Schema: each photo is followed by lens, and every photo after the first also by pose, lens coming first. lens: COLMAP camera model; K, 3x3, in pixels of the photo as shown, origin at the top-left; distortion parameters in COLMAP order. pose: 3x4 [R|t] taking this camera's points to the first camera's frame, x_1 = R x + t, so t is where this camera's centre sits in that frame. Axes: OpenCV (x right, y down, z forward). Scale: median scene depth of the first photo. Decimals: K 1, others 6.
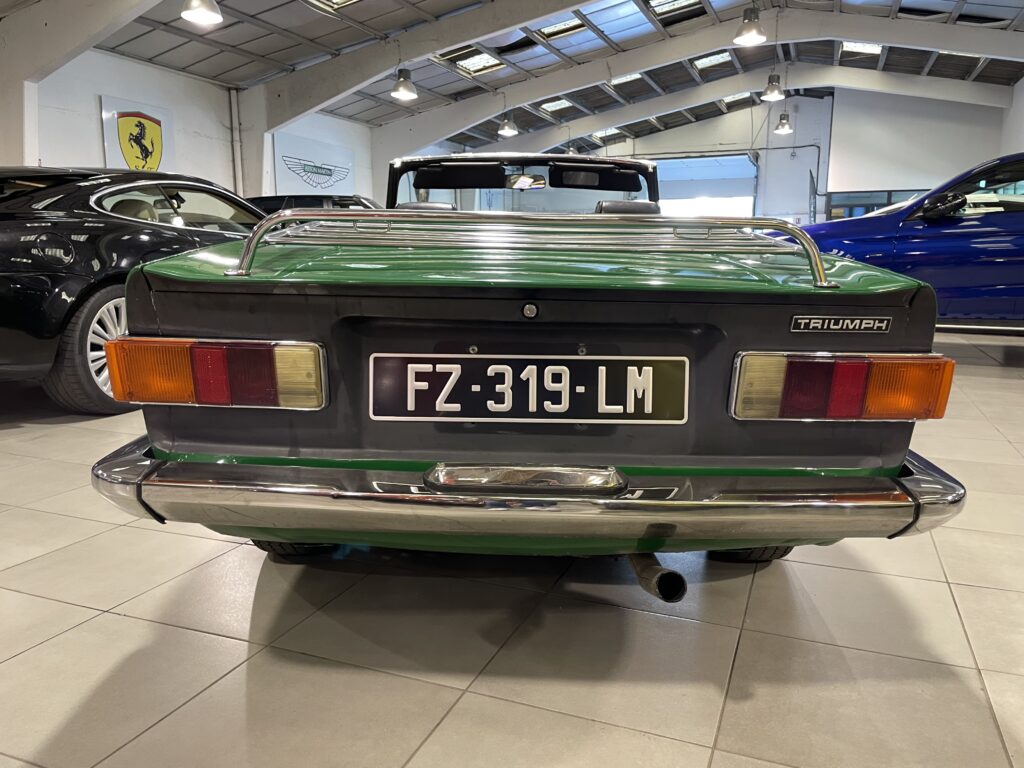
lens RADIAL K [[778.4, 0, 519.2], [0, 778.4, 381.6], [0, 0, 1]] dist [0.083307, -0.116280]
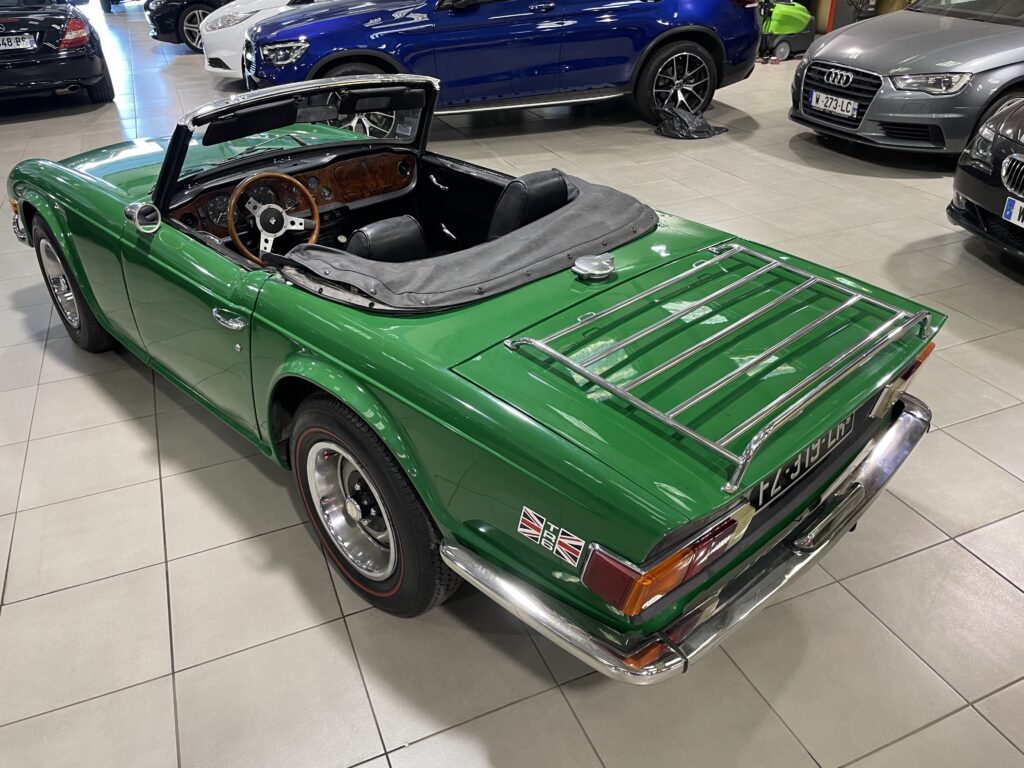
lens RADIAL K [[772.6, 0, 507.7], [0, 772.6, 373.5], [0, 0, 1]] dist [0.089746, -0.120984]
pose [[0.714388, -0.369055, 0.594515, -0.109884], [0.133224, 0.905804, 0.402206, -0.072506], [-0.686950, -0.208128, 0.696263, 0.036505]]
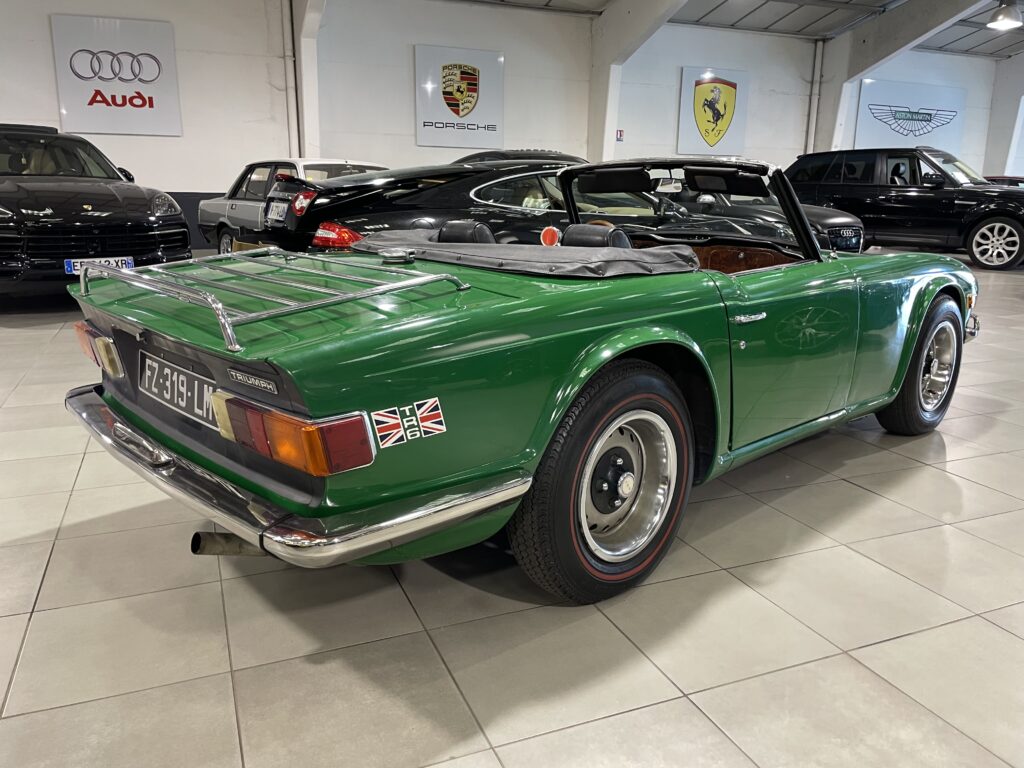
lens RADIAL K [[774.2, 0, 510.1], [0, 774.2, 382.7], [0, 0, 1]] dist [0.084509, -0.113611]
pose [[0.698975, 0.173864, -0.693690, 0.136759], [-0.124460, 0.984769, 0.121411, -0.023866], [0.704233, 0.001473, 0.709967, 0.035756]]
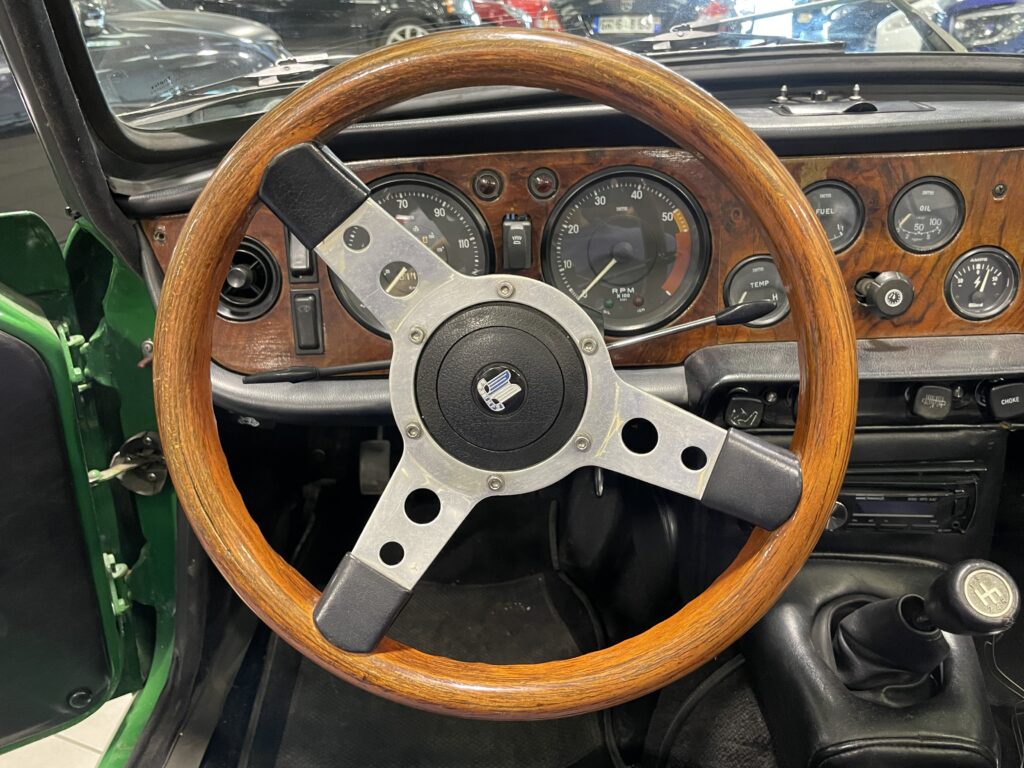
lens RADIAL K [[807.5, 0, 510.0], [0, 807.5, 380.7], [0, 0, 1]] dist [0.088942, -0.118051]
pose [[0.999232, -0.035477, -0.016634, -0.018343], [0.038676, 0.961105, 0.273460, -0.043840], [0.006285, -0.273894, 0.961739, 0.197232]]
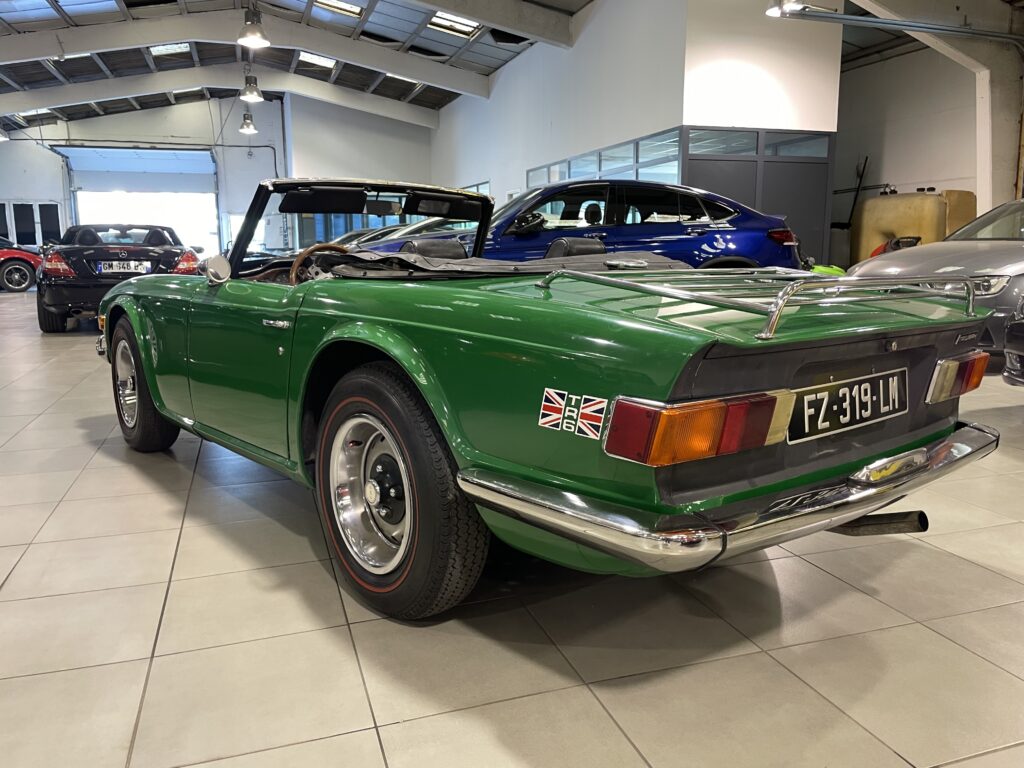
lens RADIAL K [[774.2, 0, 510.1], [0, 774.2, 382.7], [0, 0, 1]] dist [0.084509, -0.113611]
pose [[0.768267, -0.118228, 0.629116, -0.119295], [0.112097, 0.992458, 0.049618, -0.014703], [-0.630238, 0.032403, 0.775726, 0.029445]]
